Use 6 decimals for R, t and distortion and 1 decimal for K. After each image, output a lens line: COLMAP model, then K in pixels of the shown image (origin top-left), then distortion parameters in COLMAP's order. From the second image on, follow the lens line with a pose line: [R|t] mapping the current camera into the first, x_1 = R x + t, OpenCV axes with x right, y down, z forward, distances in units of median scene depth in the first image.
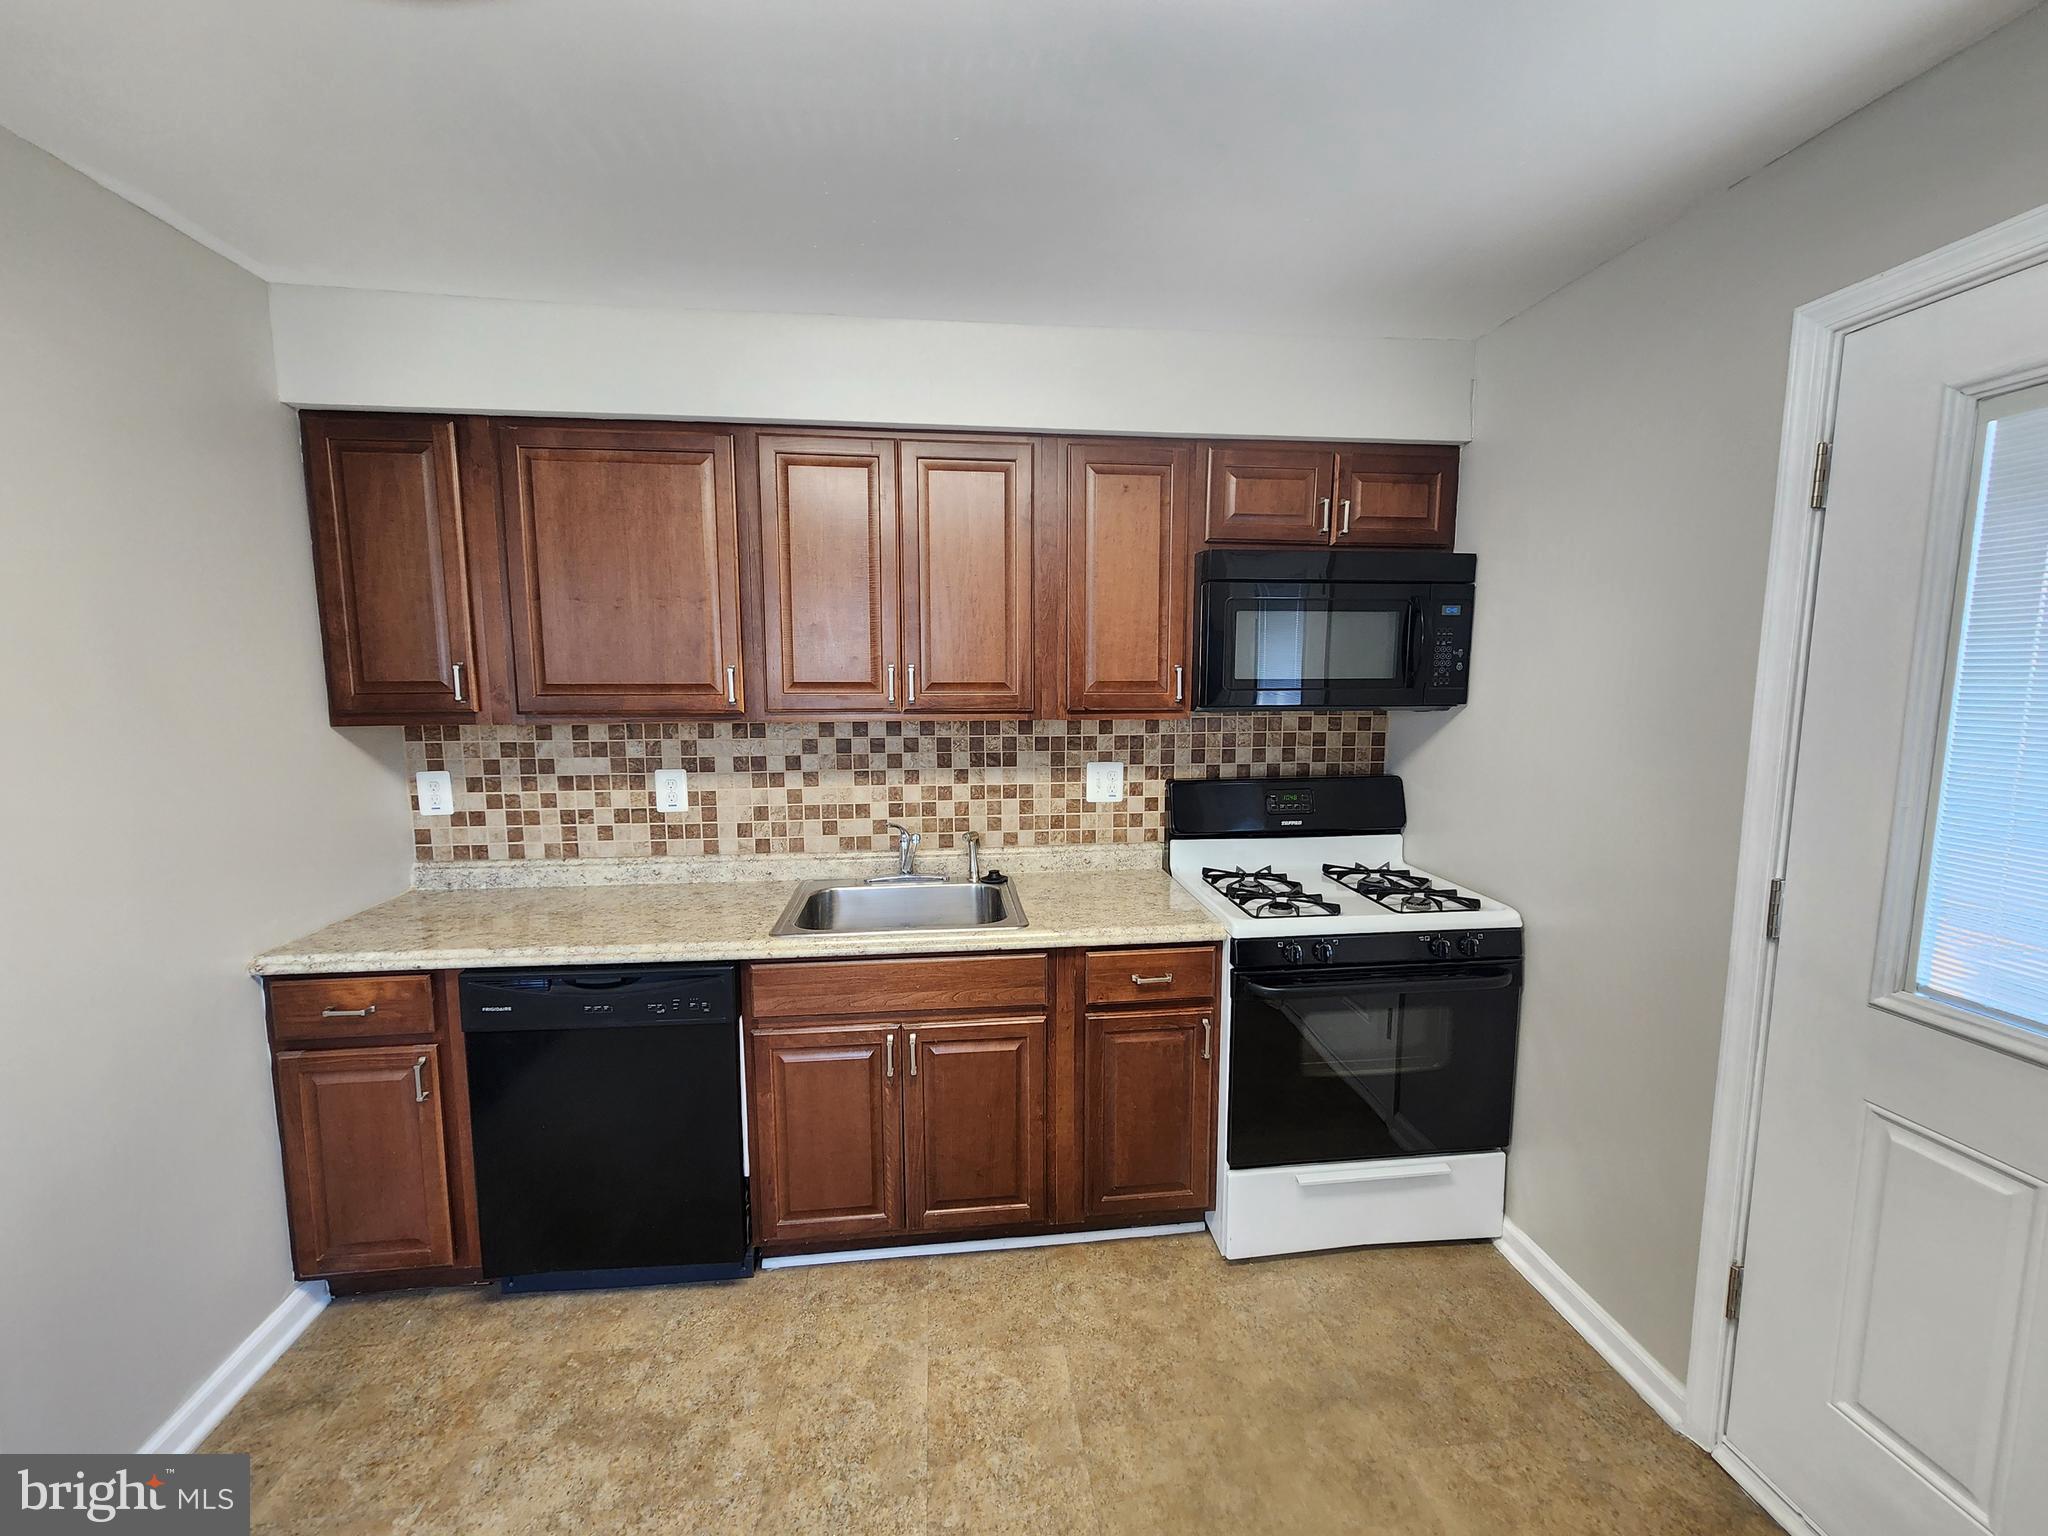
lens RADIAL K [[843.9, 0, 1025.6], [0, 843.9, 771.9], [0, 0, 1]] dist [-0.000133, 0.000226]
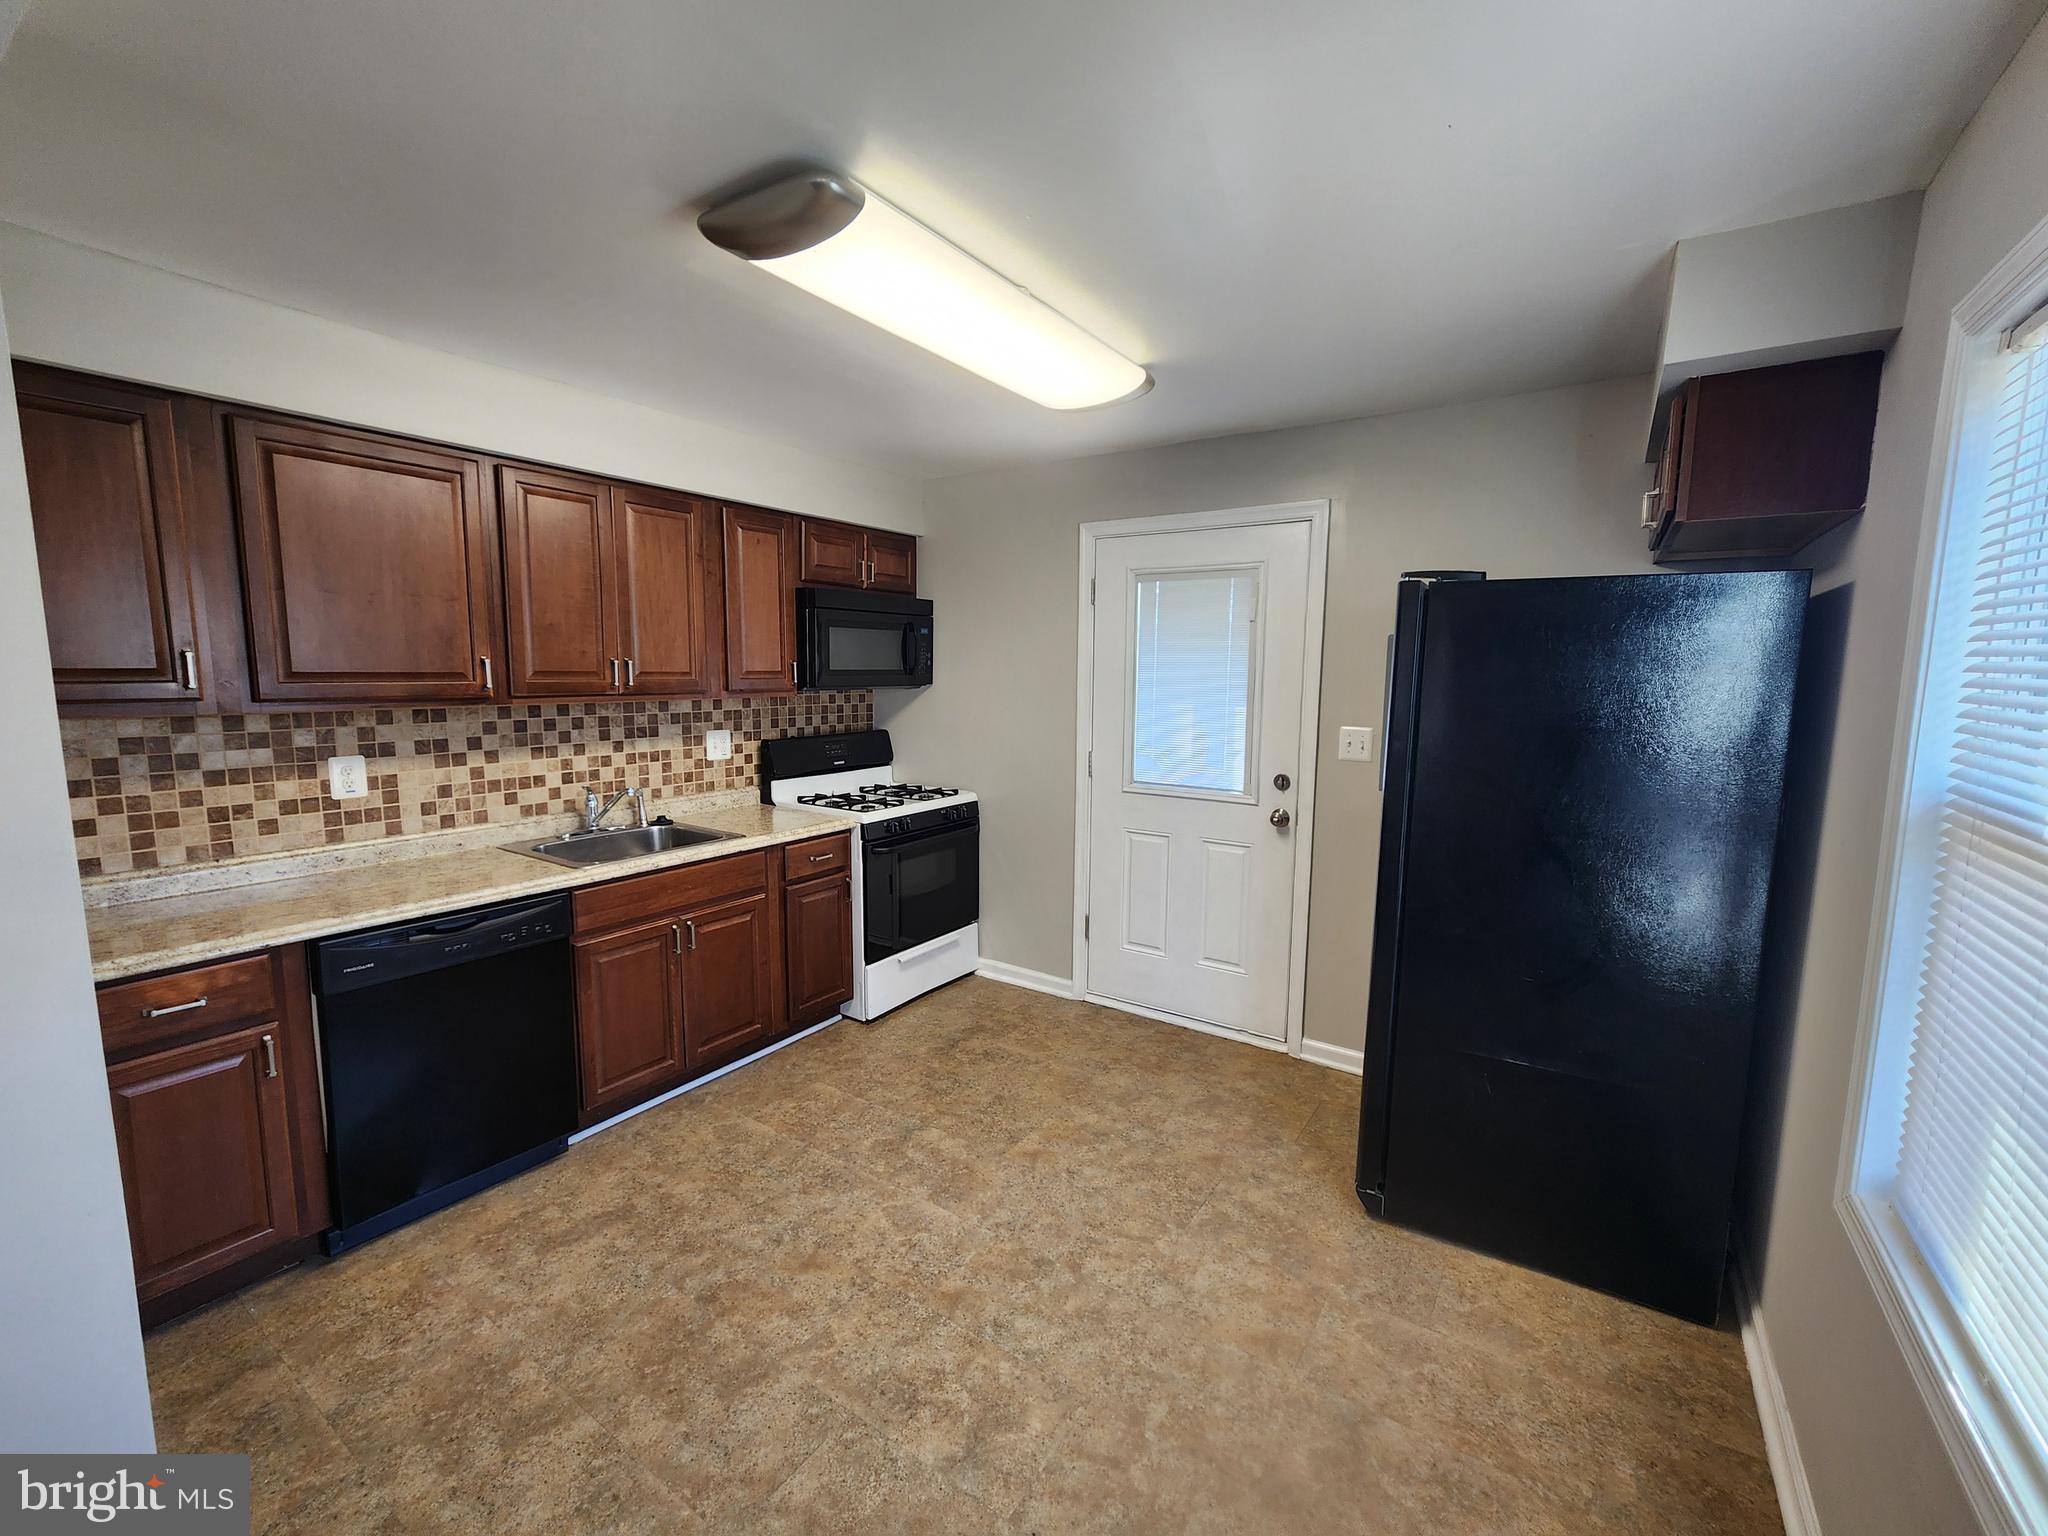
lens RADIAL K [[849.3, 0, 1025.2], [0, 849.3, 766.6], [0, 0, 1]] dist [-0.000789, 0.001375]
pose [[0.653871, -0.082184, 0.752129, -0.663413], [0.080602, 0.995993, 0.038758, 0.036284], [-0.752300, 0.035280, 0.657875, -0.295522]]
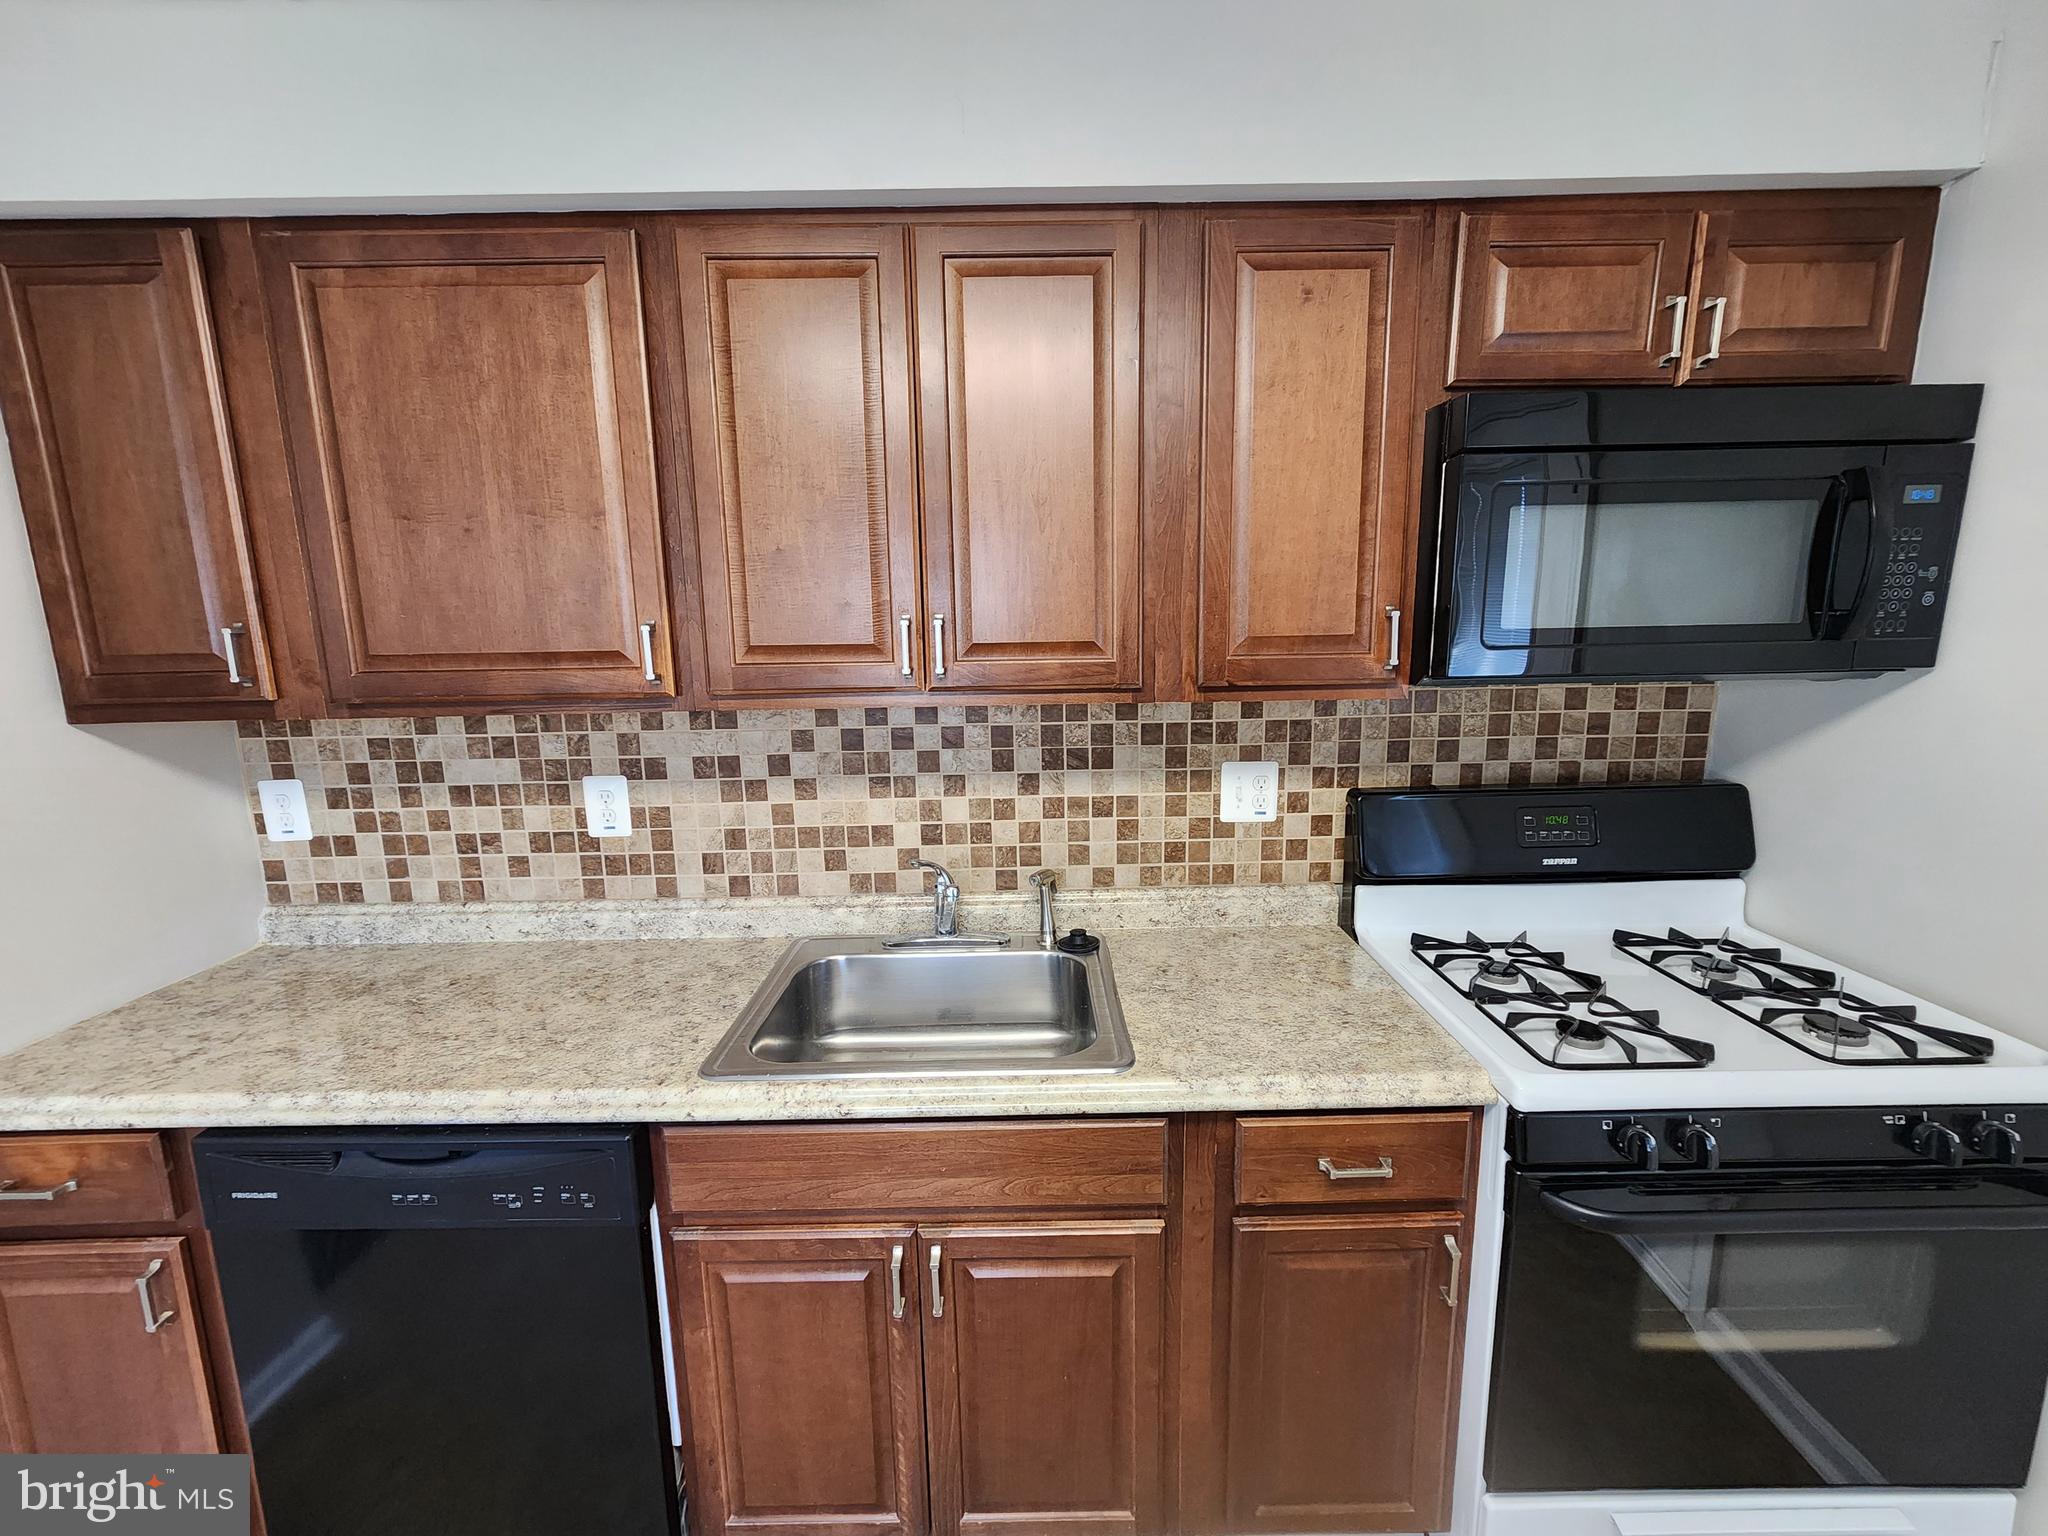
lens RADIAL K [[849.3, 0, 1025.2], [0, 849.3, 766.6], [0, 0, 1]] dist [-0.000789, 0.001375]
pose [[0.993927, 0.001190, -0.110033, -0.005796], [0.003938, 0.998916, 0.046373, -0.041231], [0.109969, -0.046524, 0.992846, 0.357489]]
